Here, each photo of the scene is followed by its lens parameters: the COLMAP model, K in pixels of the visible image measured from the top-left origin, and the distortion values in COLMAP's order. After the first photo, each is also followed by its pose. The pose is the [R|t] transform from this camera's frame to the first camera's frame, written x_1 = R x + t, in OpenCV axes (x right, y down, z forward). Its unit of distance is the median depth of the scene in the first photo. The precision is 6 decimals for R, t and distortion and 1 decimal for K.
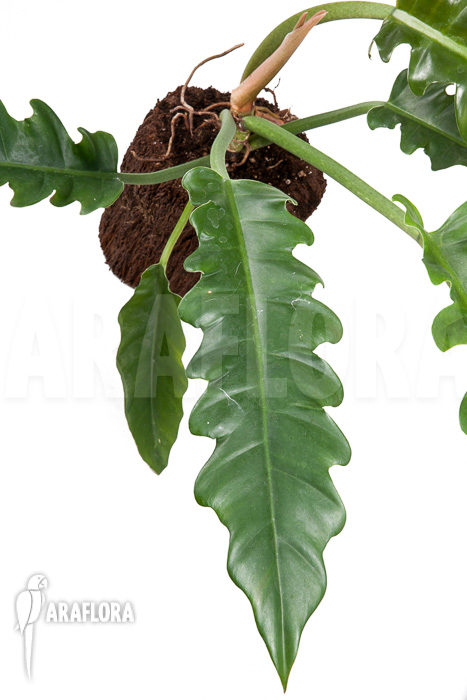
lens RADIAL K [[1258.0, 0, 232.4], [0, 1258.0, 347.4], [0, 0, 1]] dist [0.153844, 0.000000]
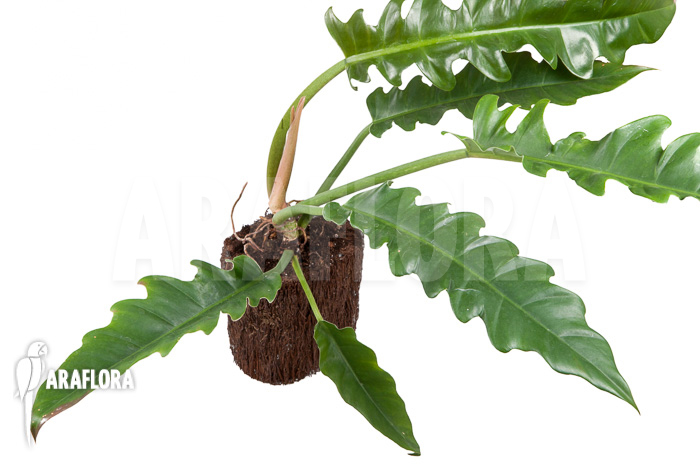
lens RADIAL K [[1089.6, 0, 372.2], [0, 1089.6, 249.1], [0, 0, 1]] dist [0.104238, 0.000000]
pose [[0.732003, -0.621591, 0.278920, -0.270340], [0.672929, 0.723624, -0.153408, 0.086411], [-0.106476, 0.299989, 0.947982, -0.108677]]
